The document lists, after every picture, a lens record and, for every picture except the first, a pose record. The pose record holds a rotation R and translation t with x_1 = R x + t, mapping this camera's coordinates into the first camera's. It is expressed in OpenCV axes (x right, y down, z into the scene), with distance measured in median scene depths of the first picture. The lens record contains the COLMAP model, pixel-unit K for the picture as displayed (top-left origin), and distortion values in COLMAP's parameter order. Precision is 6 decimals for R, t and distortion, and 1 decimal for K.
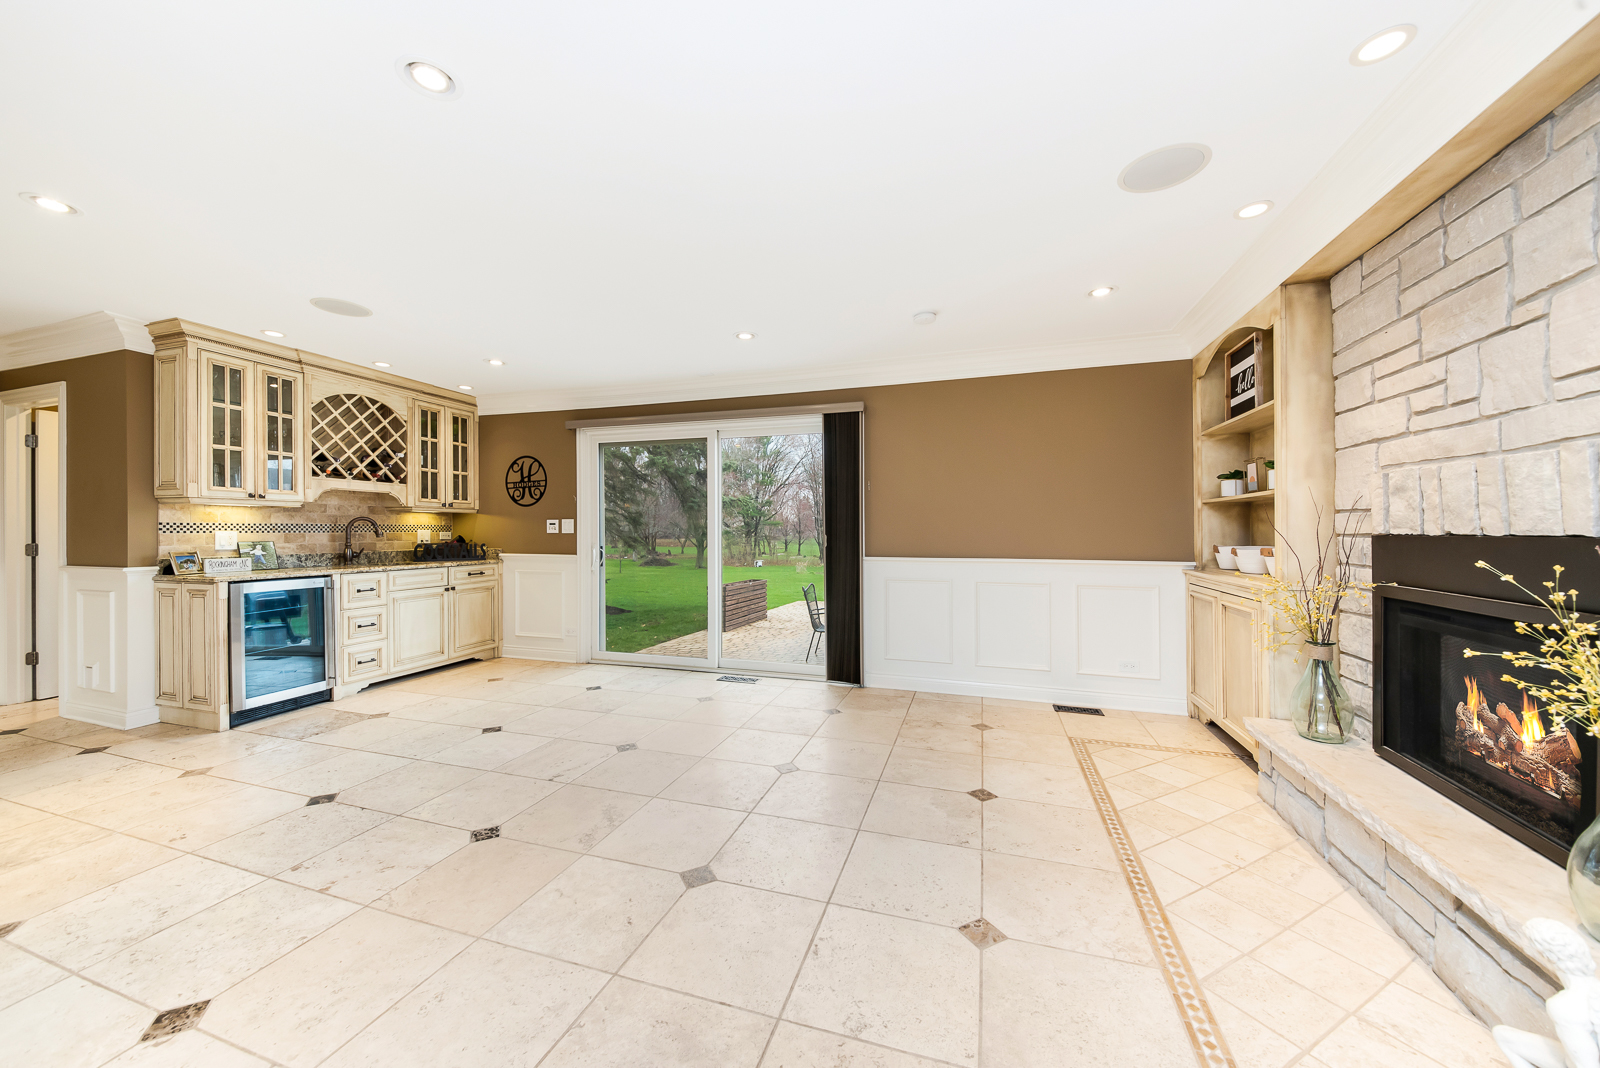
lens RADIAL K [[555.2, 0, 821.8], [0, 555.2, 531.5], [0, 0, 1]] dist [0.025470, -0.014134]
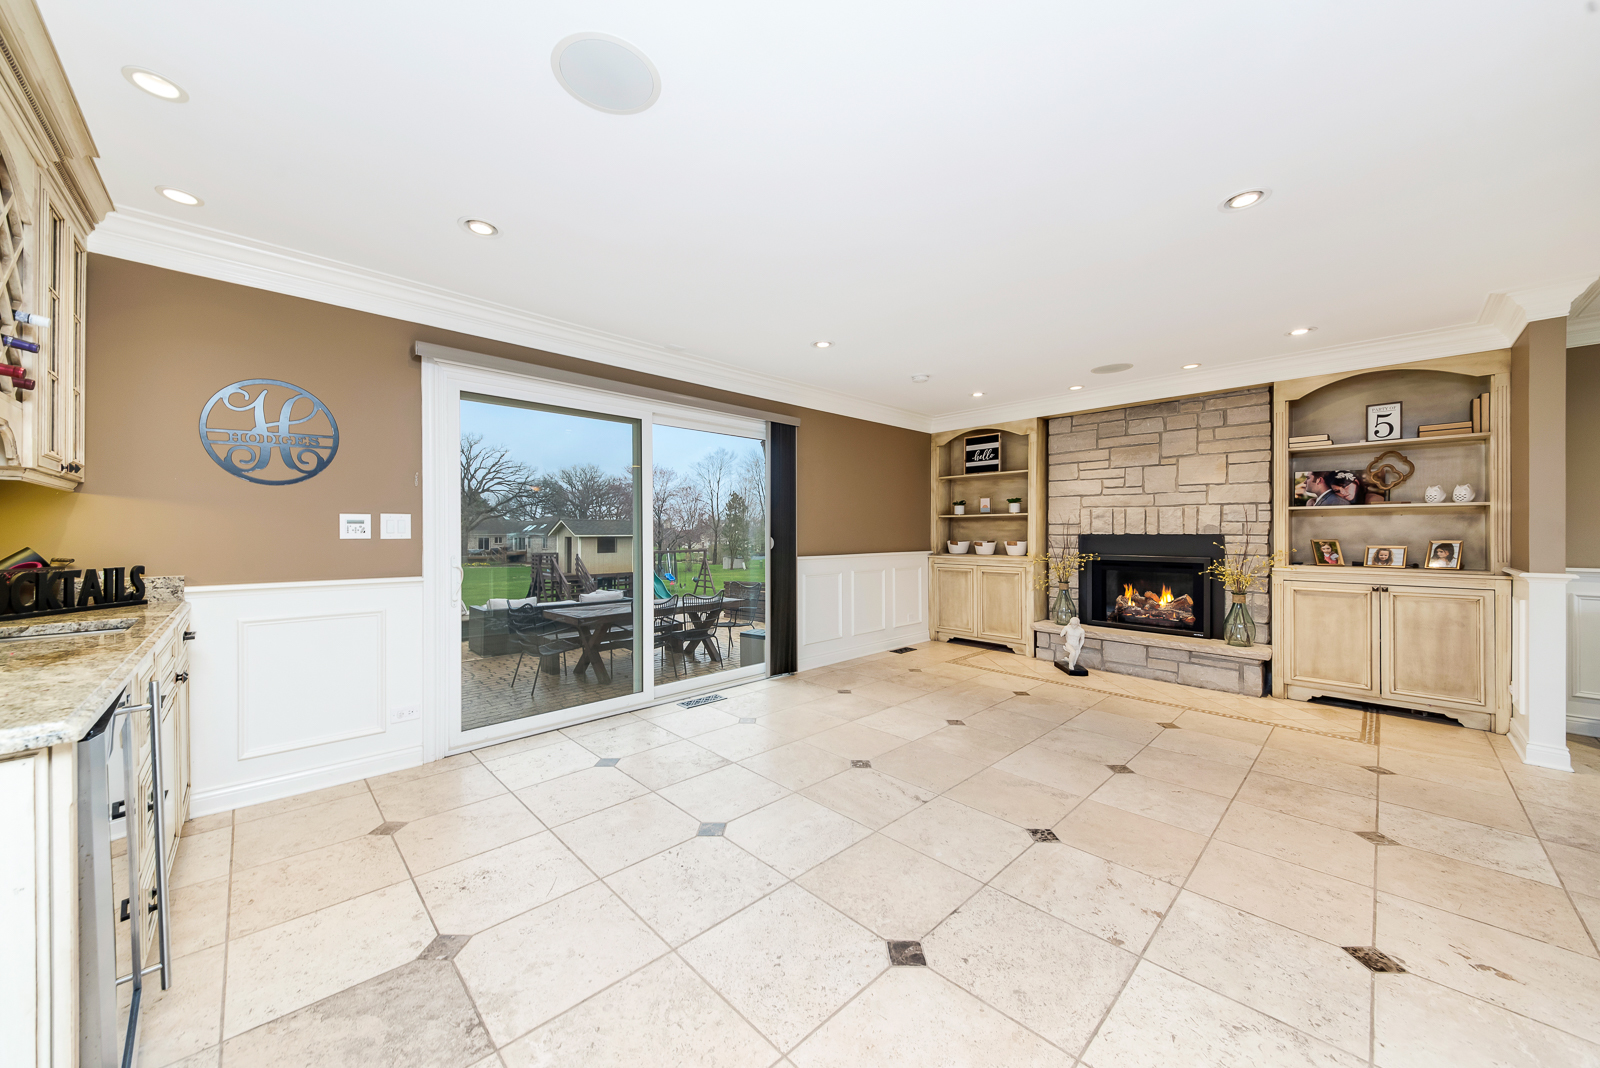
lens RADIAL K [[567.0, 0, 744.8], [0, 567.0, 531.8], [0, 0, 1]] dist [0.050894, -0.025314]
pose [[0.508215, 0.000797, 0.861230, -1.414397], [0.002585, 0.999994, -0.002451, -0.003469], [-0.861226, 0.003472, 0.508209, 0.746840]]
